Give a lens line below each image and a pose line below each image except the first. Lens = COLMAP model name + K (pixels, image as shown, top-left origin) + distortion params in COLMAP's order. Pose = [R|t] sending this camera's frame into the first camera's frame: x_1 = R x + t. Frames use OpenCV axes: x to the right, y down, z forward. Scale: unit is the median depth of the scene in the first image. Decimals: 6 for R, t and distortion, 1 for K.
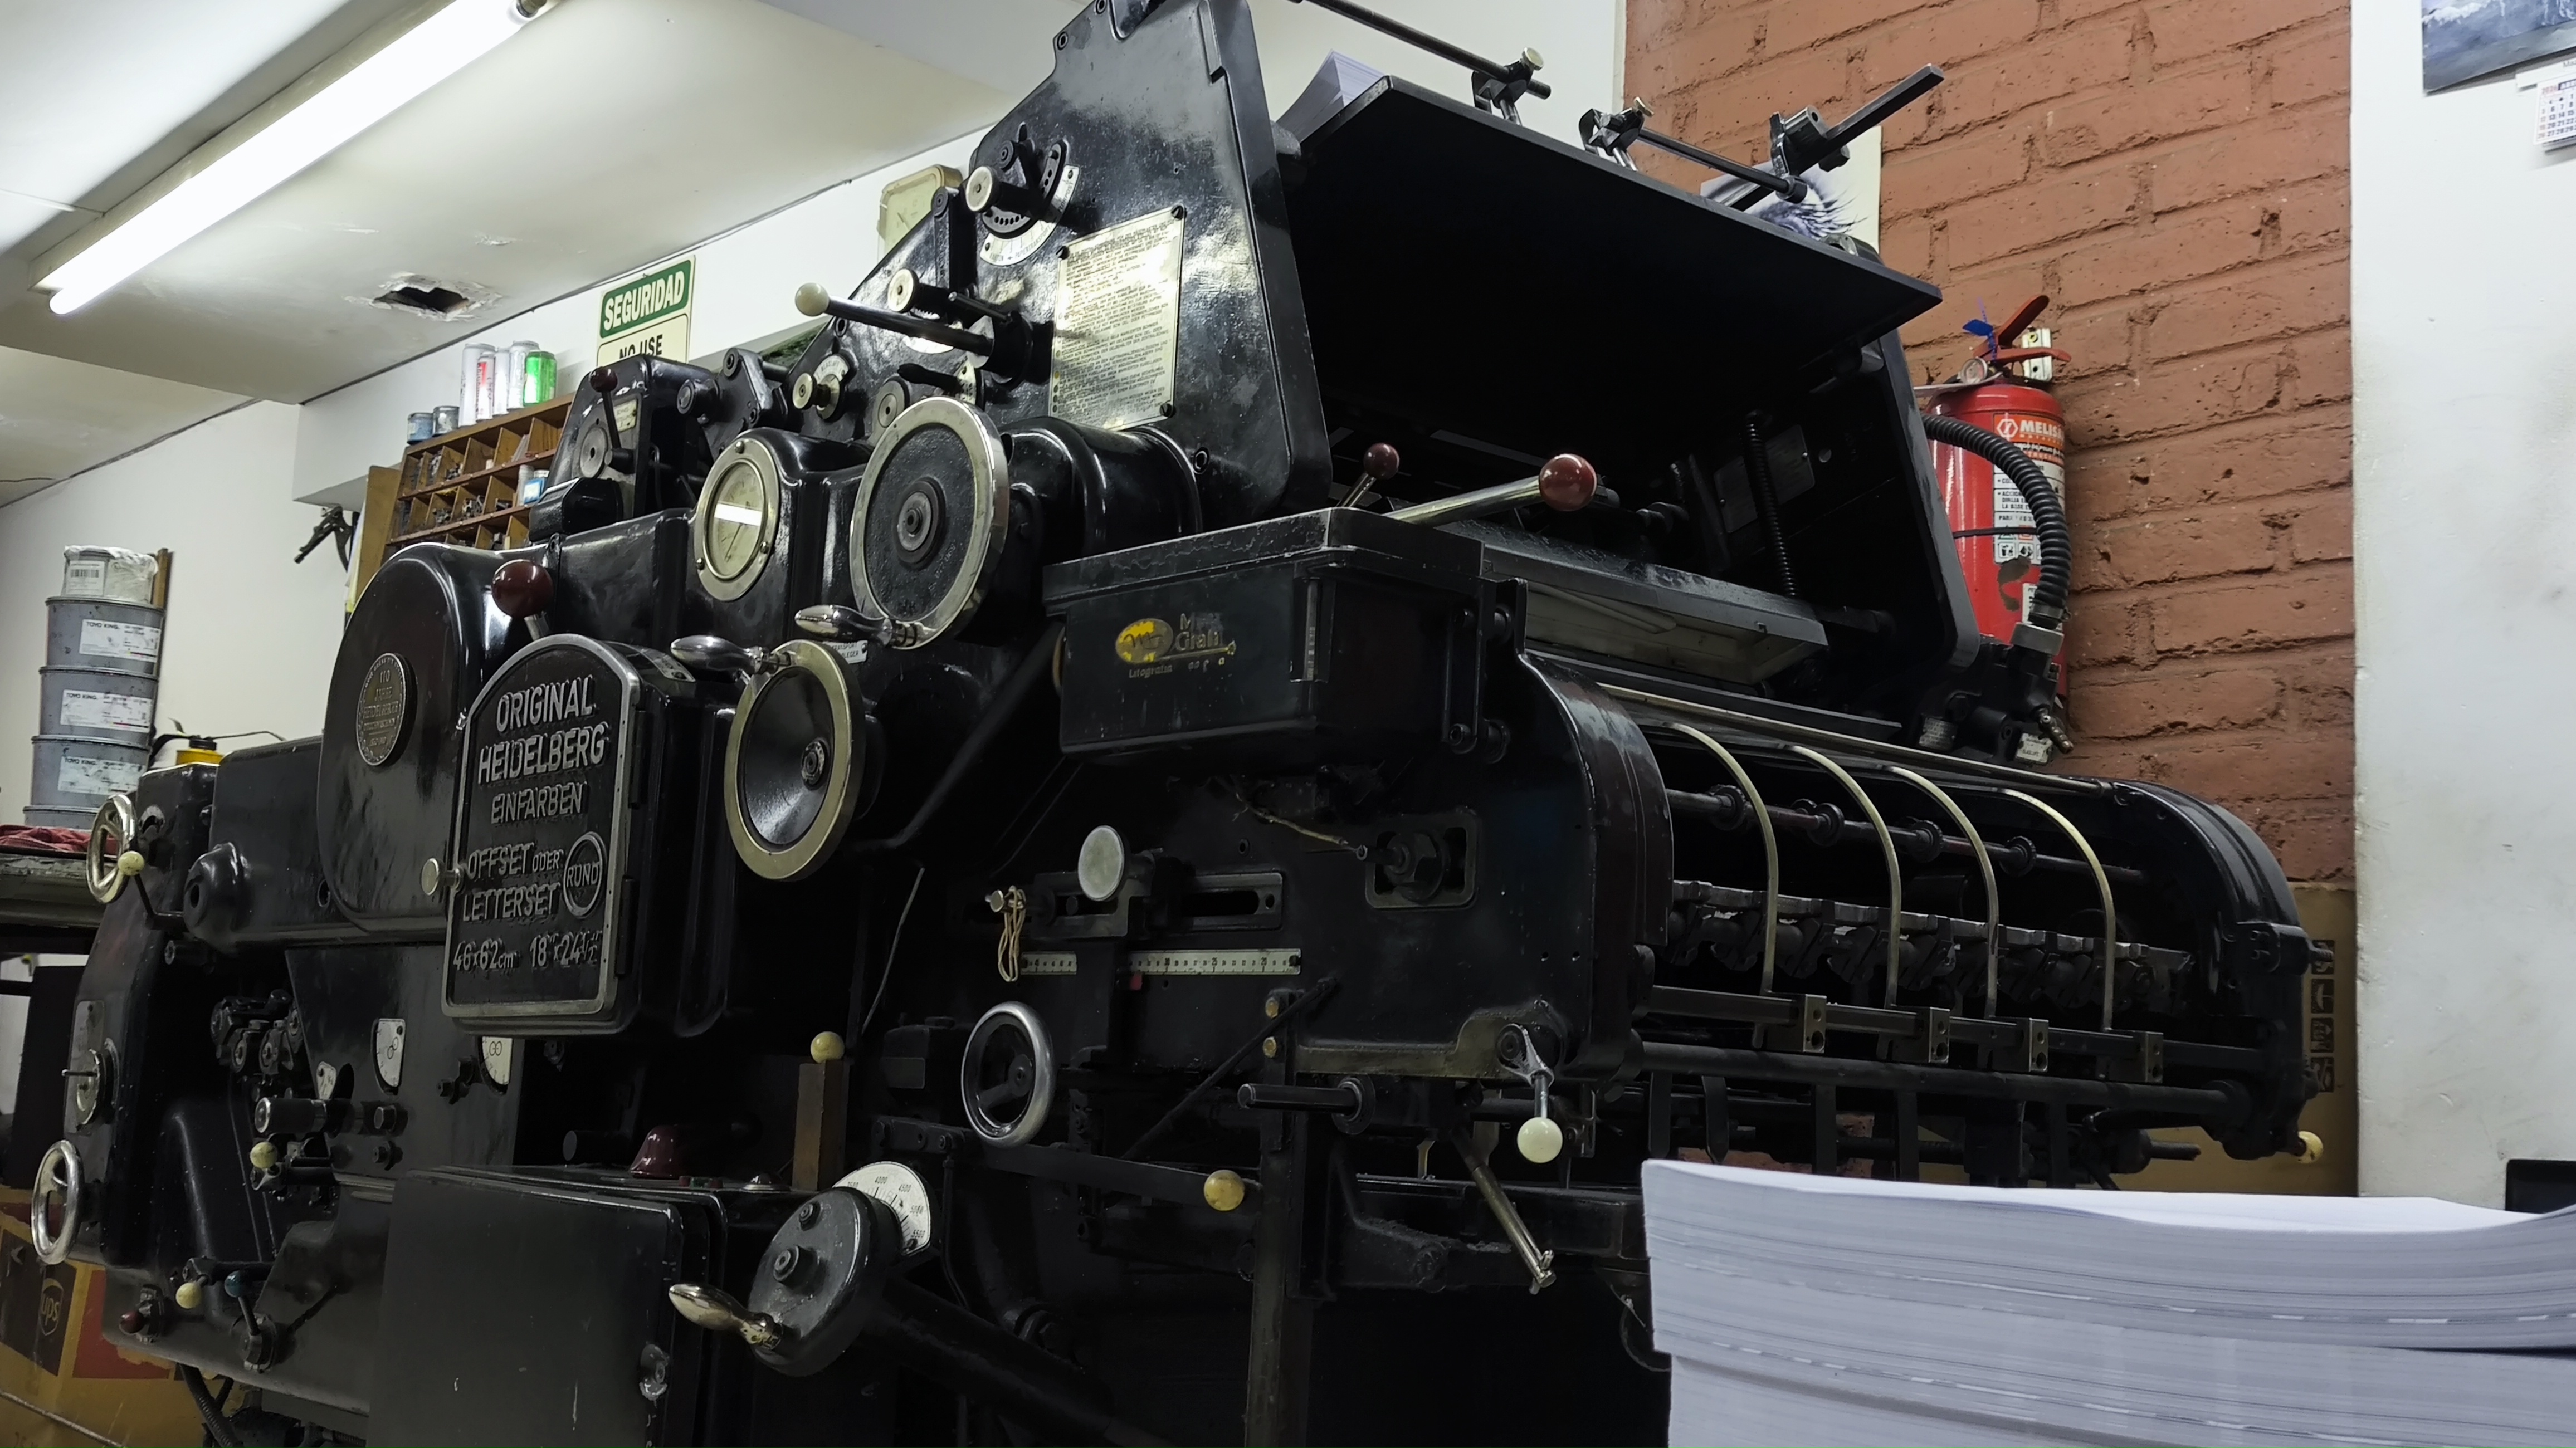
lens RADIAL K [[2696.4, 0, 1288.0], [0, 2696.4, 724.0], [0, 0, 1]] dist [0.003038, 0.002981]
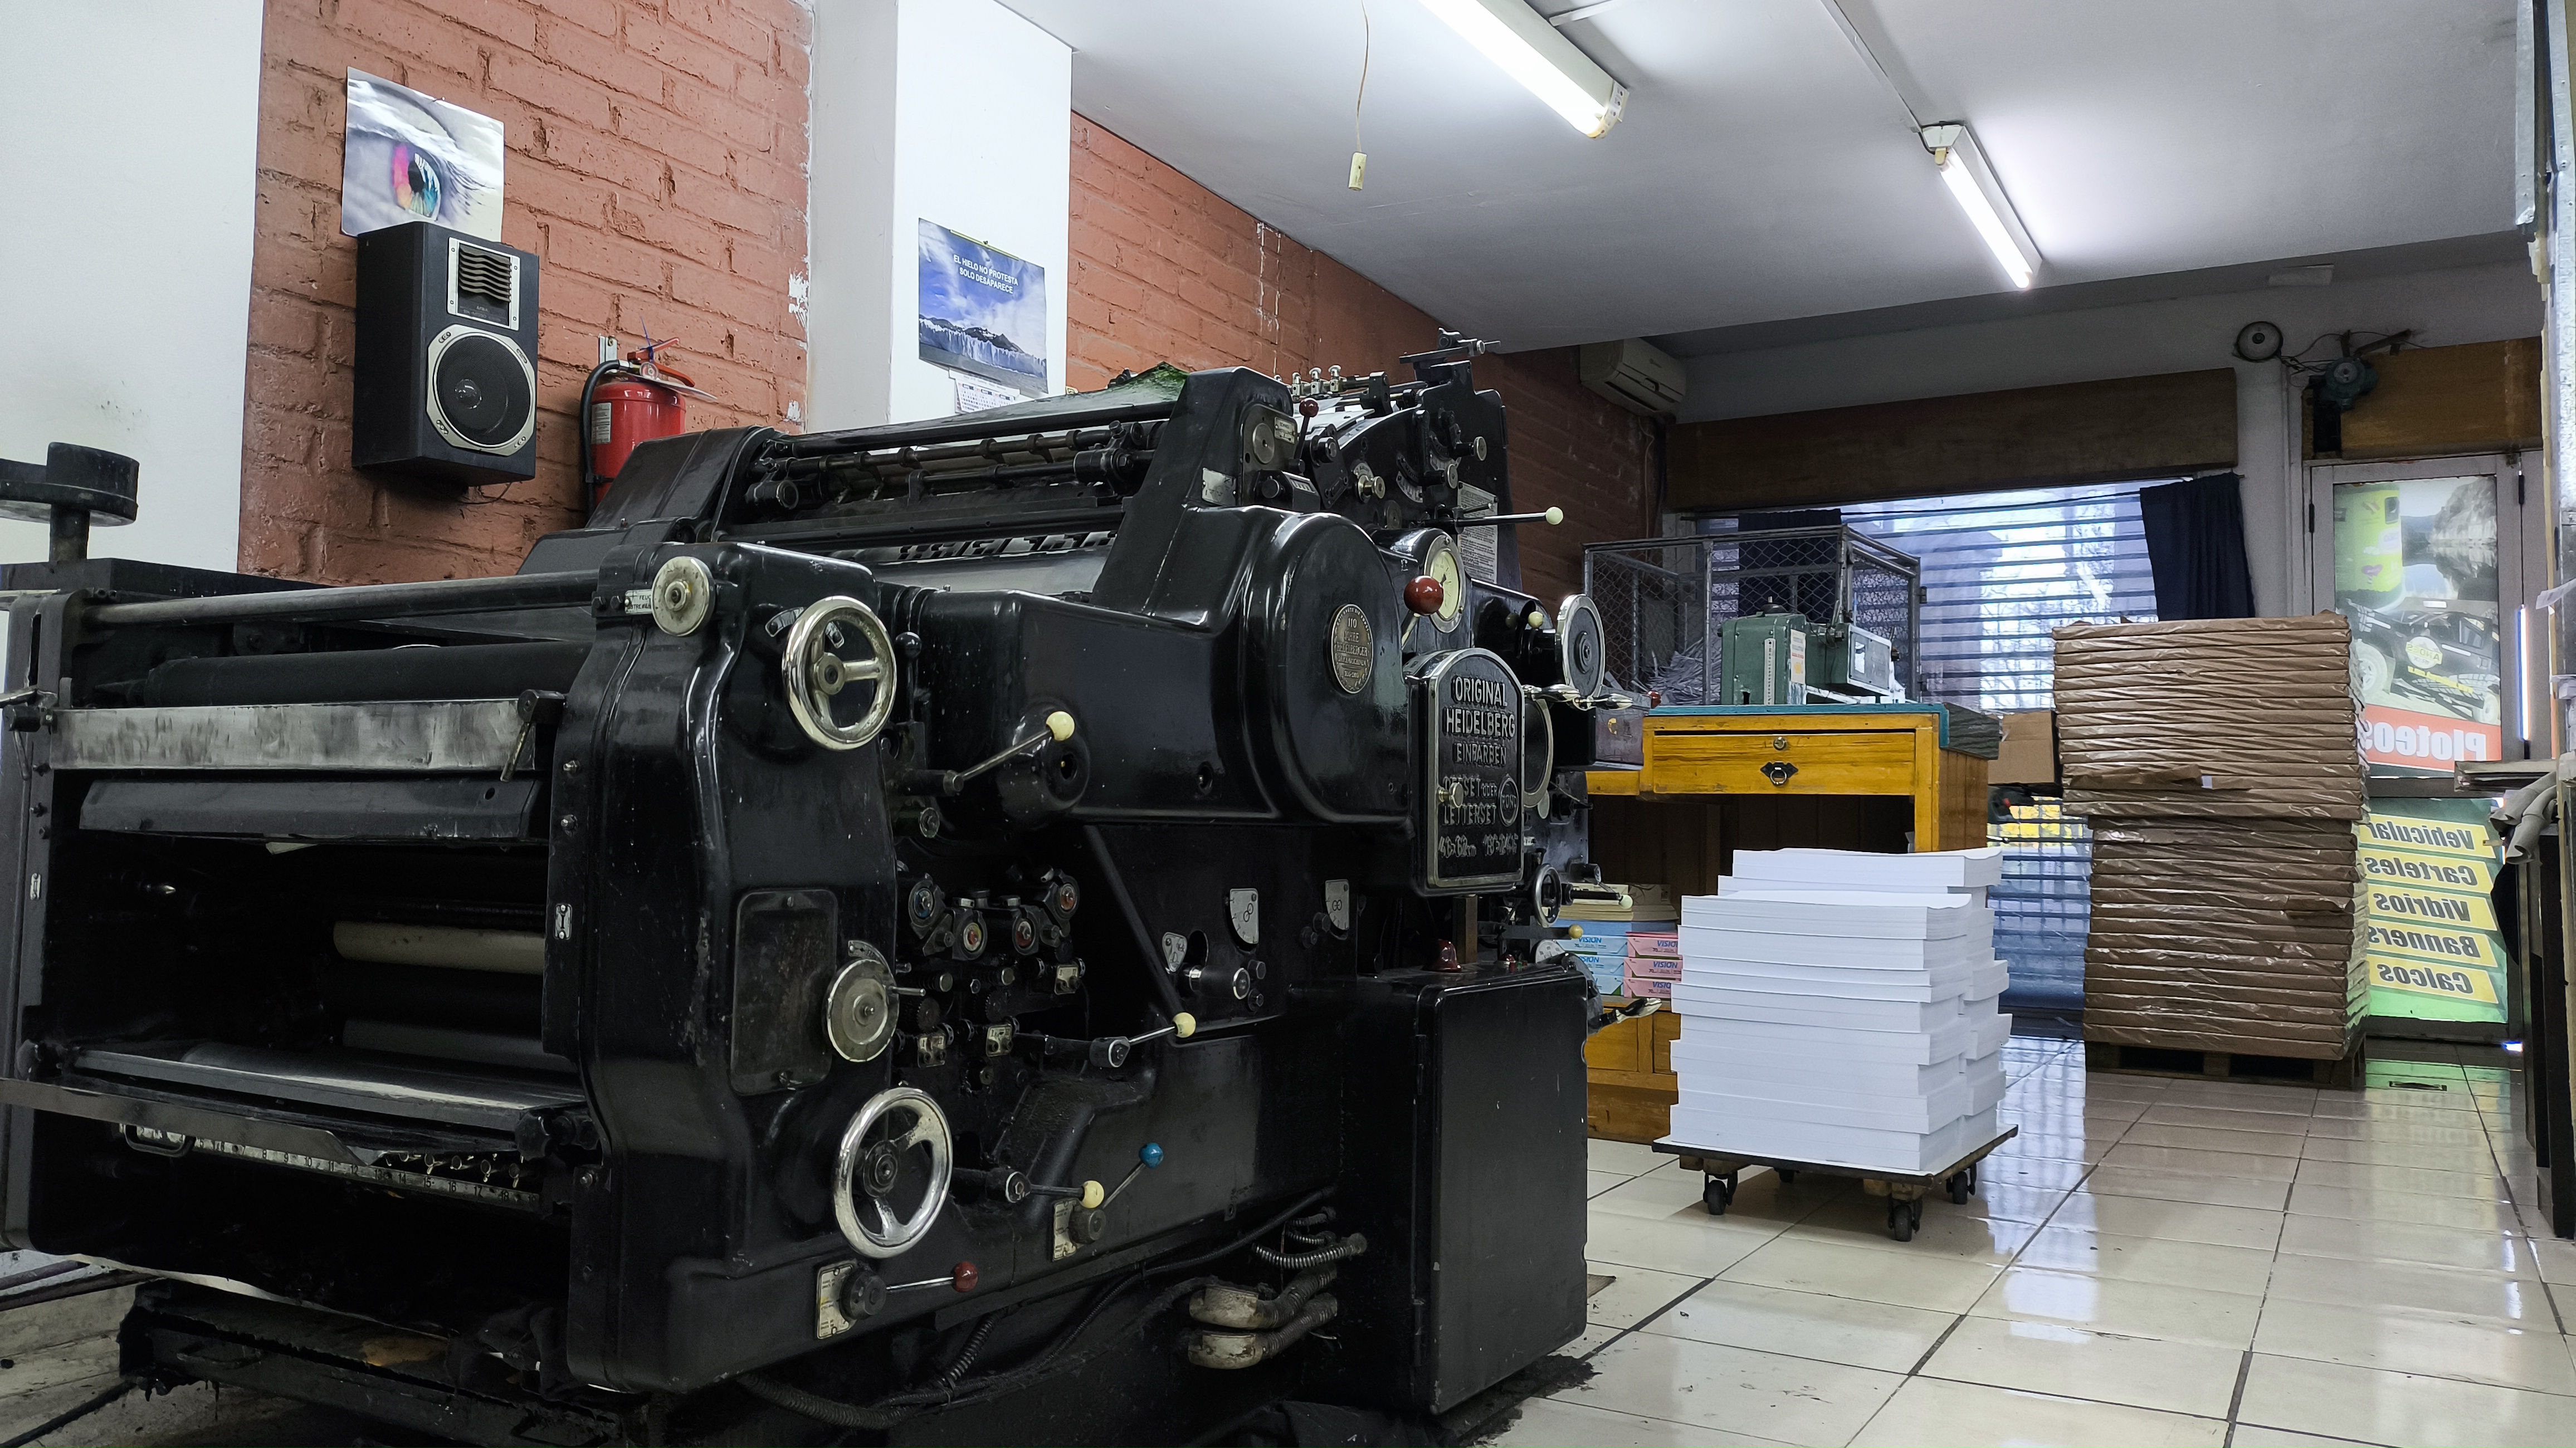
lens RADIAL K [[1901.4, 0, 1288.0], [0, 1901.4, 724.0], [0, 0, 1]] dist [0.000737, 0.000193]
pose [[-0.339207, -0.005152, 0.940698, -0.889439], [-0.169498, 0.983954, -0.055731, 0.063953], [-0.925316, -0.178351, -0.334637, 1.005448]]
